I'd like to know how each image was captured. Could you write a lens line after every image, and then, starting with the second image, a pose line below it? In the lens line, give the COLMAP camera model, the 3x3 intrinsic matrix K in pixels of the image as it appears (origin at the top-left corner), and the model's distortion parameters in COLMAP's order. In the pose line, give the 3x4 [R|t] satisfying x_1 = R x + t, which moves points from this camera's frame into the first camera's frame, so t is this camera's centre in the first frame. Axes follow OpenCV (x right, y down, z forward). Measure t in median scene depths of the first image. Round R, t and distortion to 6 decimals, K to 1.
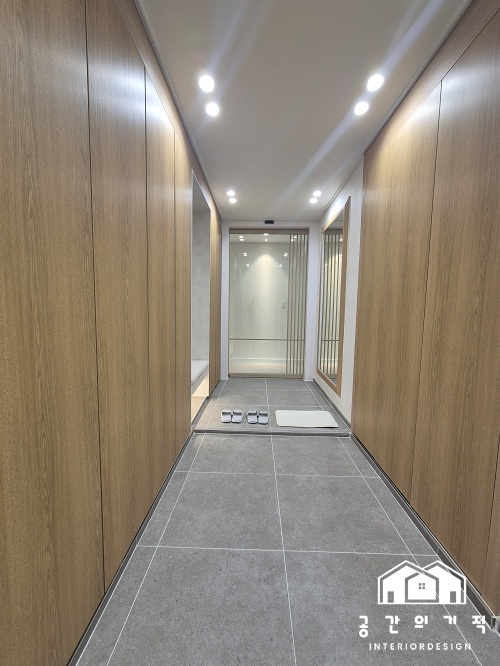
lens RADIAL K [[270.1, 0, 252.7], [0, 270.1, 332.1], [0, 0, 1]] dist [-0.002543, -0.000499]
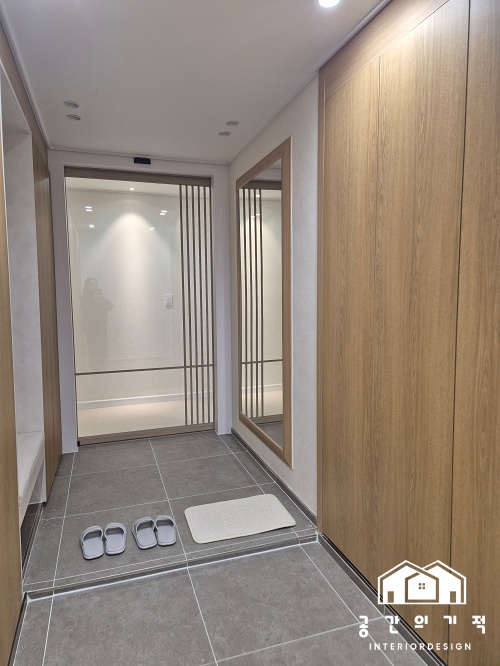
lens RADIAL K [[441.3, 0, 246.7], [0, 441.3, 329.1], [0, 0, 1]] dist [0.057693, -0.009511]
pose [[0.946203, -0.052505, 0.319287, -0.079160], [0.053005, 0.998569, 0.007130, -0.092920], [-0.319204, 0.010177, 0.947631, 0.098183]]
